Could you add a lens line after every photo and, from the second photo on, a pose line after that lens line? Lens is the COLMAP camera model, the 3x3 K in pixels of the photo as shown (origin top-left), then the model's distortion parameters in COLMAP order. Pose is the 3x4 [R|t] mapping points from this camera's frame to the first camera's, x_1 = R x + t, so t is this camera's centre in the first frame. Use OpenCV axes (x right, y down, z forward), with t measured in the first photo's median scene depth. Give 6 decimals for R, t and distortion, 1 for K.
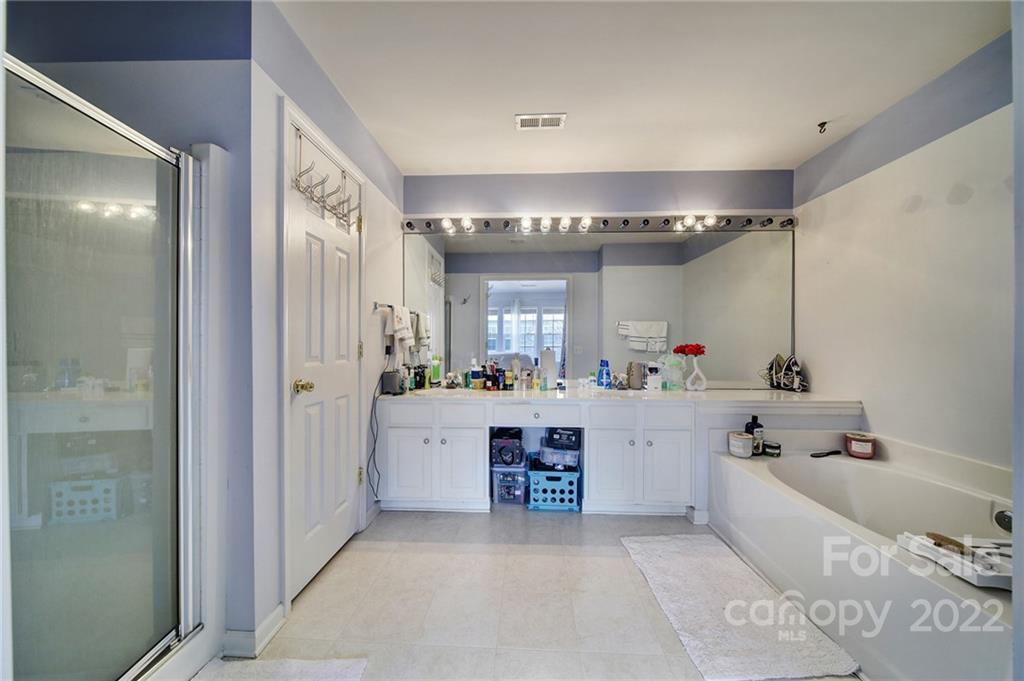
lens RADIAL K [[364.3, 0, 511.8], [0, 364.3, 336.0], [0, 0, 1]] dist [-0.002434, -0.000181]
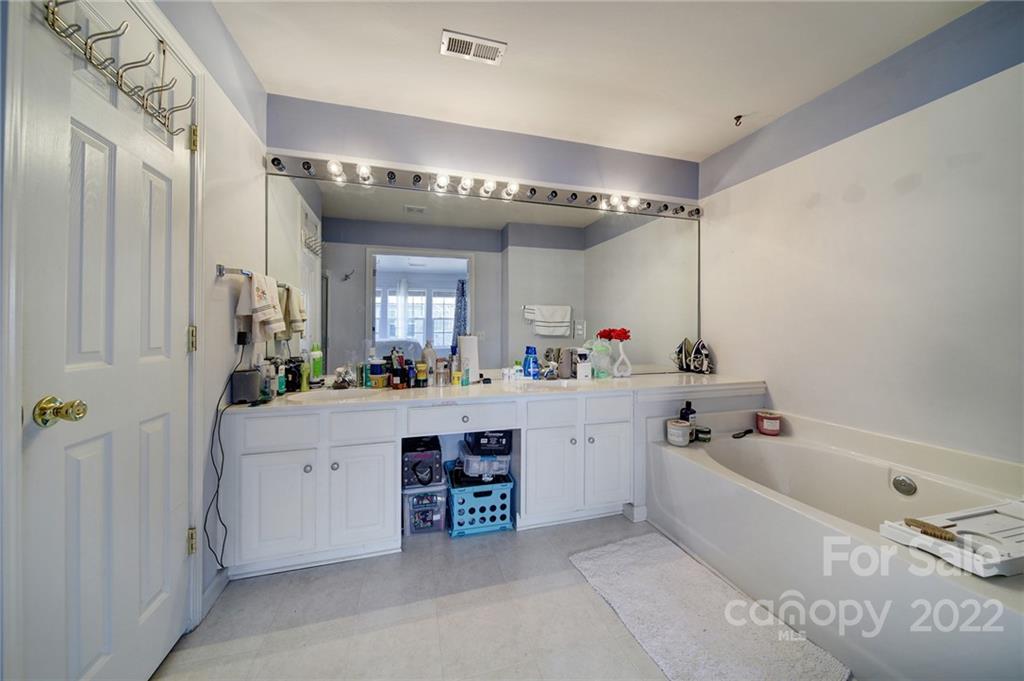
lens RADIAL K [[366.8, 0, 513.5], [0, 366.8, 320.6], [0, 0, 1]] dist [0.000119, -0.000220]
pose [[0.944807, 0.005092, 0.327588, -0.081057], [-0.004293, 0.999986, -0.003163, 0.005522], [-0.327600, 0.001582, 0.944815, 0.179389]]
